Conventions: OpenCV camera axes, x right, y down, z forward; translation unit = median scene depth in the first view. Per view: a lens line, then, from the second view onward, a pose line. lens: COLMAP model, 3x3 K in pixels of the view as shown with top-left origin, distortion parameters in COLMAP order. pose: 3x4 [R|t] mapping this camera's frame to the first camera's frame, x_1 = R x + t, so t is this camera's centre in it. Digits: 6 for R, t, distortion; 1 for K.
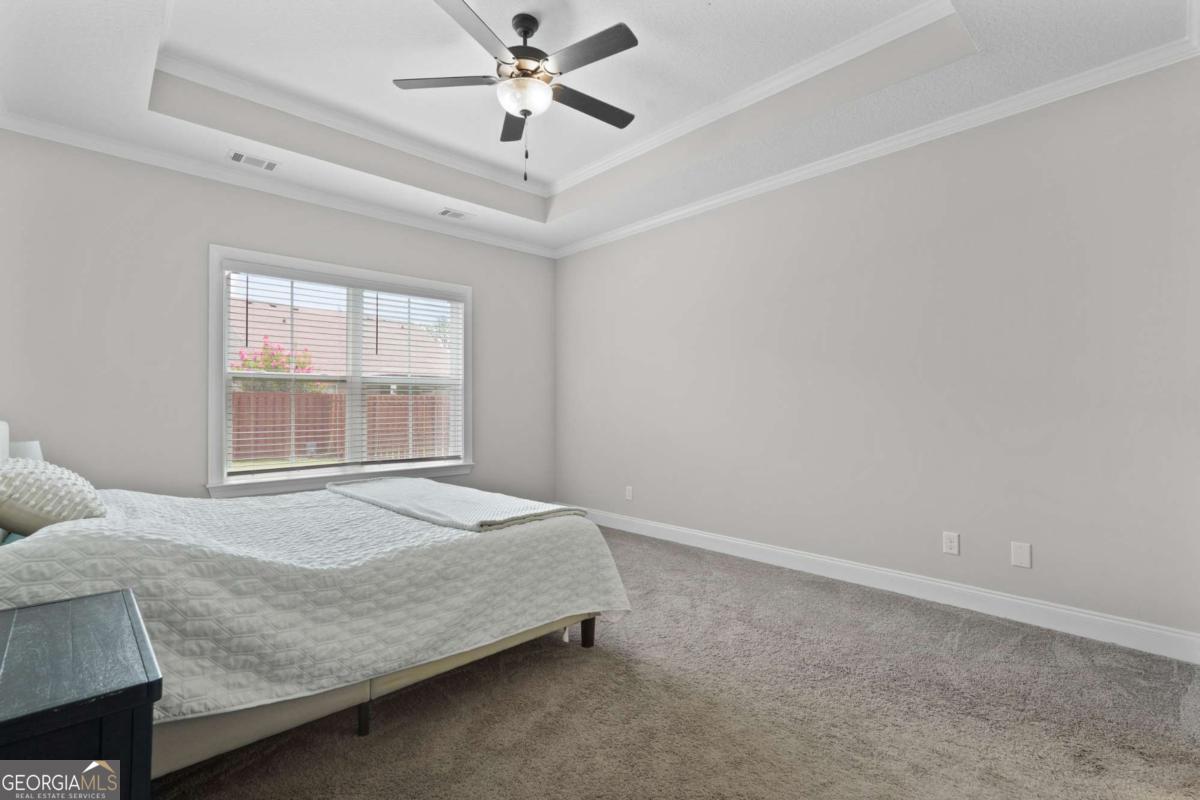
lens RADIAL K [[540.4, 0, 598.3], [0, 540.4, 404.9], [0, 0, 1]] dist [-0.013817, -0.000237]
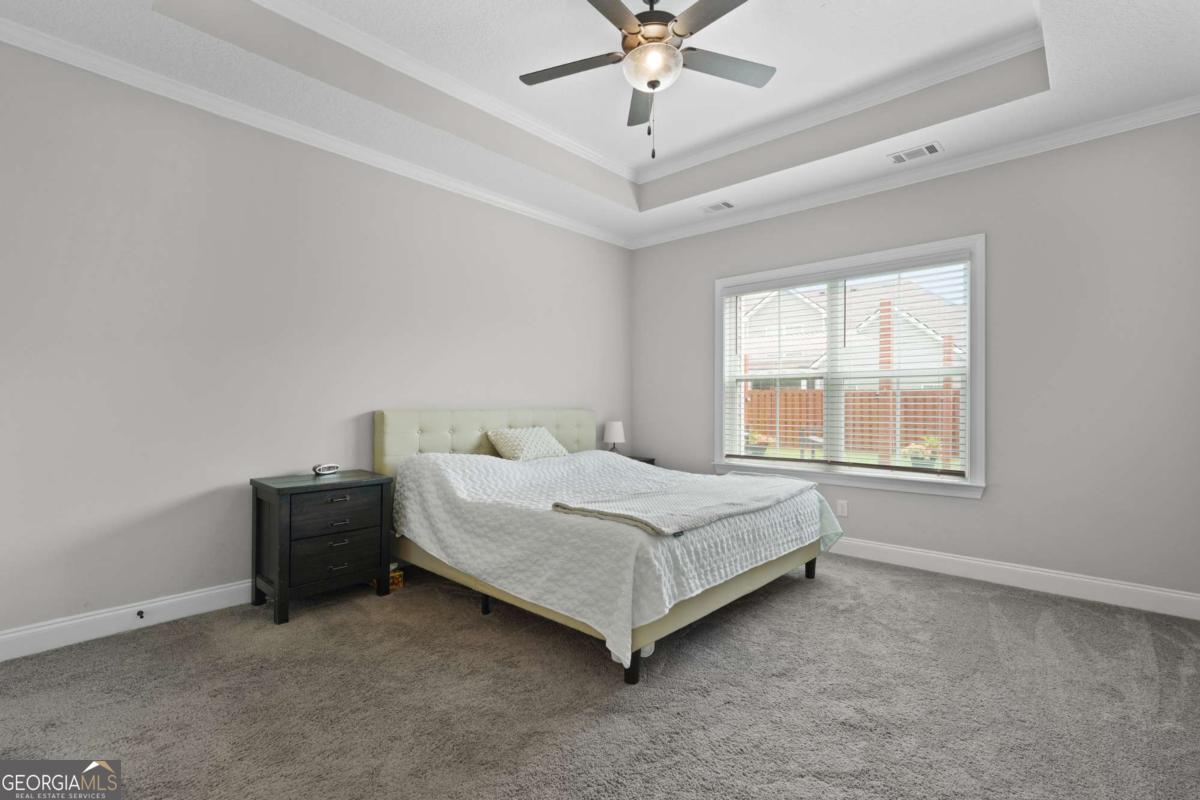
lens RADIAL K [[549.2, 0, 600.0], [0, 549.2, 400.0], [0, 0, 1]] dist [0.018723, 0.000026]
pose [[0.073229, -0.000209, -0.997315, 0.594161], [0.001815, 0.999998, -0.000076, -0.004421], [0.997313, -0.001804, 0.073229, 0.607849]]
